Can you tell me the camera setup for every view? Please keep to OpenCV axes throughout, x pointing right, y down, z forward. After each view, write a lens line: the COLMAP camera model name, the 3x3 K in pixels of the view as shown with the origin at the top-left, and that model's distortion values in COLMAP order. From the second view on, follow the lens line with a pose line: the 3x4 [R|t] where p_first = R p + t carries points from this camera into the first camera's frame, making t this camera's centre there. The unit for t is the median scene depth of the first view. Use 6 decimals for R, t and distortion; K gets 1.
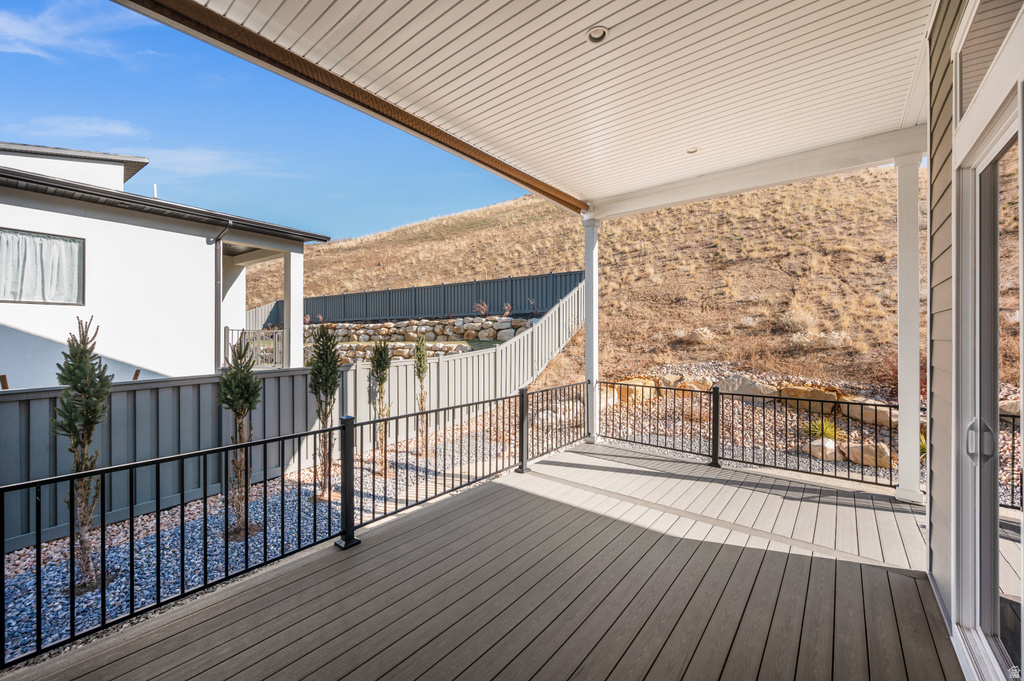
lens RADIAL K [[407.5, 0, 513.5], [0, 407.5, 338.9], [0, 0, 1]] dist [-0.000924, 0.000021]
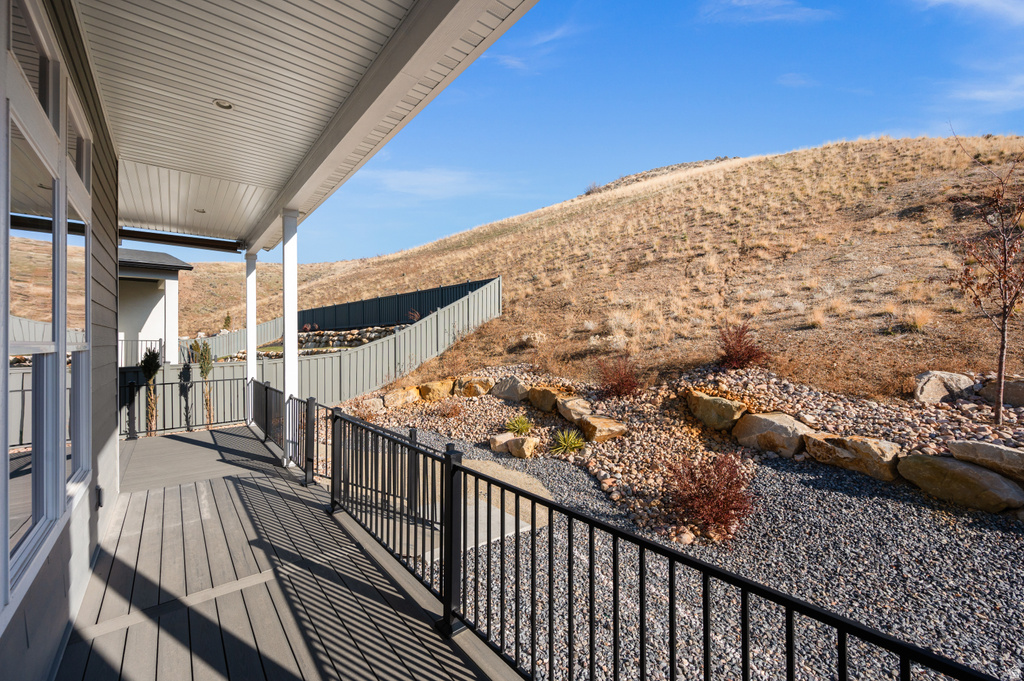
lens RADIAL K [[407.5, 0, 516.5], [0, 407.5, 346.6], [0, 0, 1]] dist [-0.000924, 0.000021]
pose [[0.982313, -0.008032, -0.187075, 0.399523], [0.010262, 0.999887, 0.010956, -0.001300], [0.186966, -0.012682, 0.982285, -0.036862]]
